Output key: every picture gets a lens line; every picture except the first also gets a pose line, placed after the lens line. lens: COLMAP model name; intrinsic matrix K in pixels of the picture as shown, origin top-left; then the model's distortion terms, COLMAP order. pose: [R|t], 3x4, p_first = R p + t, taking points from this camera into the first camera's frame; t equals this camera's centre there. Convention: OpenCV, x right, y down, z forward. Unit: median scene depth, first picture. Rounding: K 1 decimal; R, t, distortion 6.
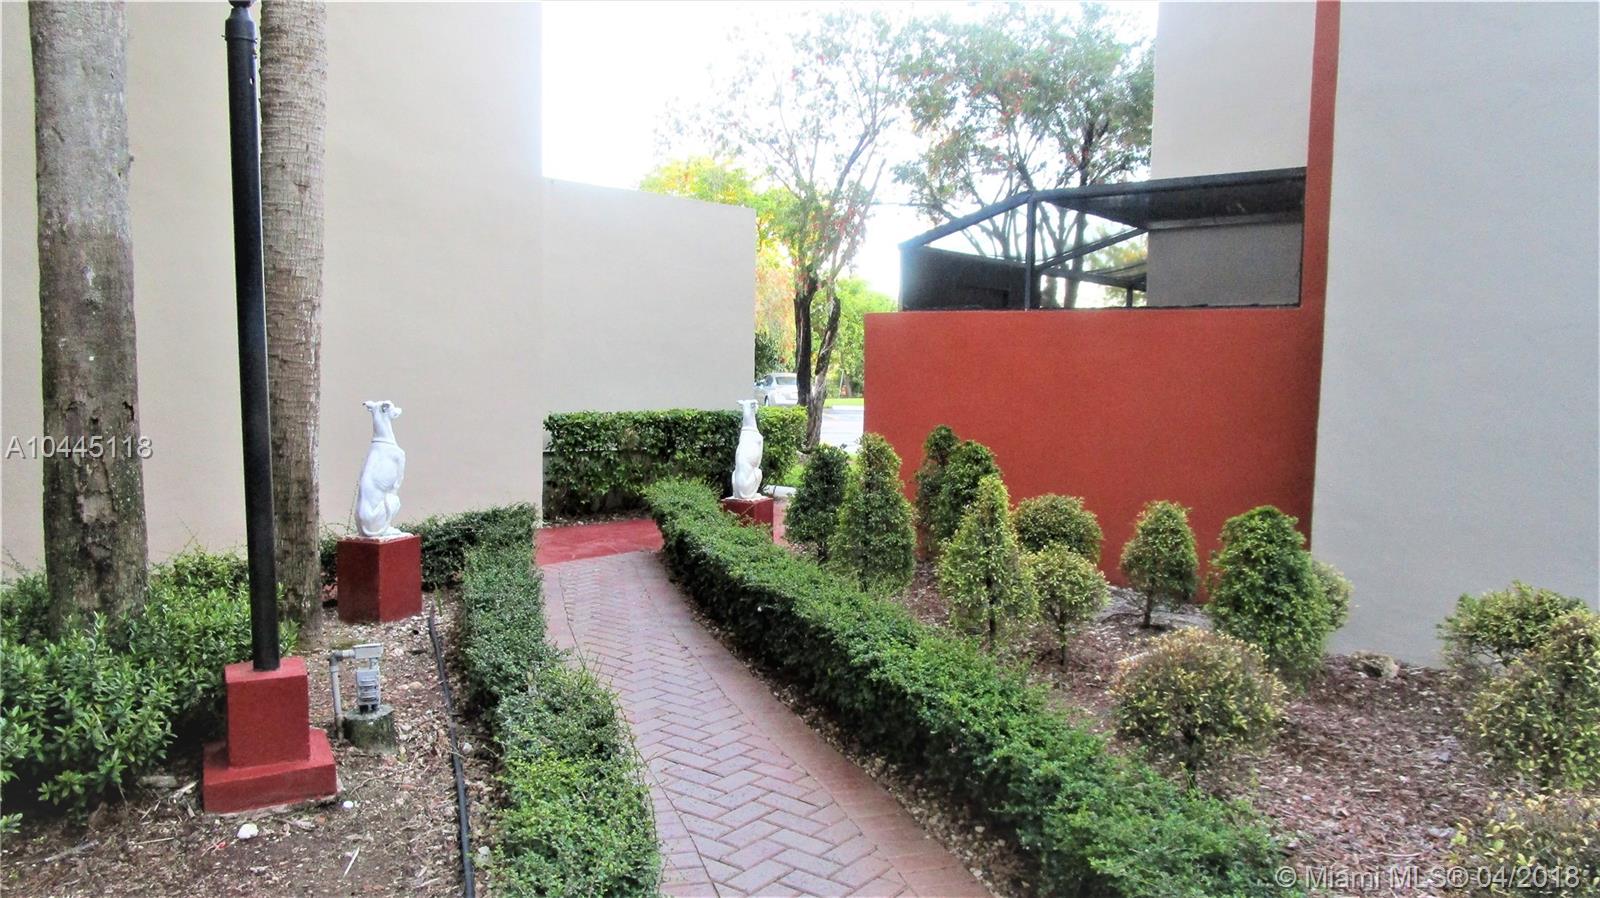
lens RADIAL K [[1135.1, 0, 800.0], [0, 1135.1, 449.0], [0, 0, 1]] dist [-0.024960, 0.008185]
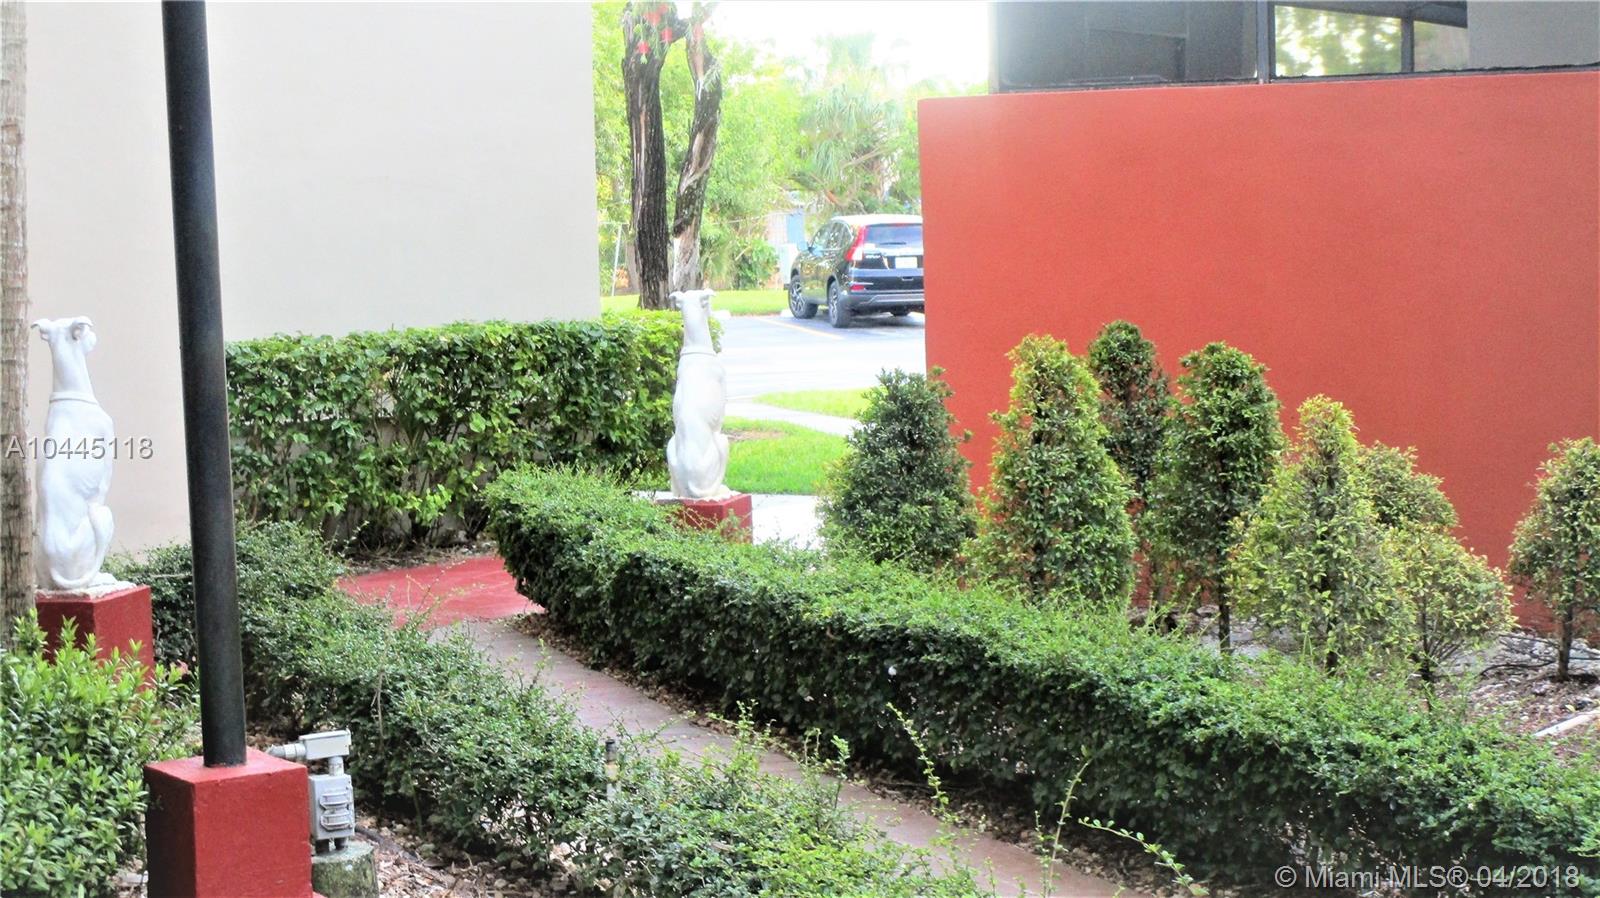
lens RADIAL K [[2927.4, 0, 800.0], [0, 2927.4, 449.0], [0, 0, 1]] dist [-0.076802, -0.122804]
pose [[0.991911, -0.050427, 0.116490, -0.204213], [0.049612, 0.998720, 0.009883, 0.018771], [-0.116839, -0.004024, 0.993143, -0.315267]]
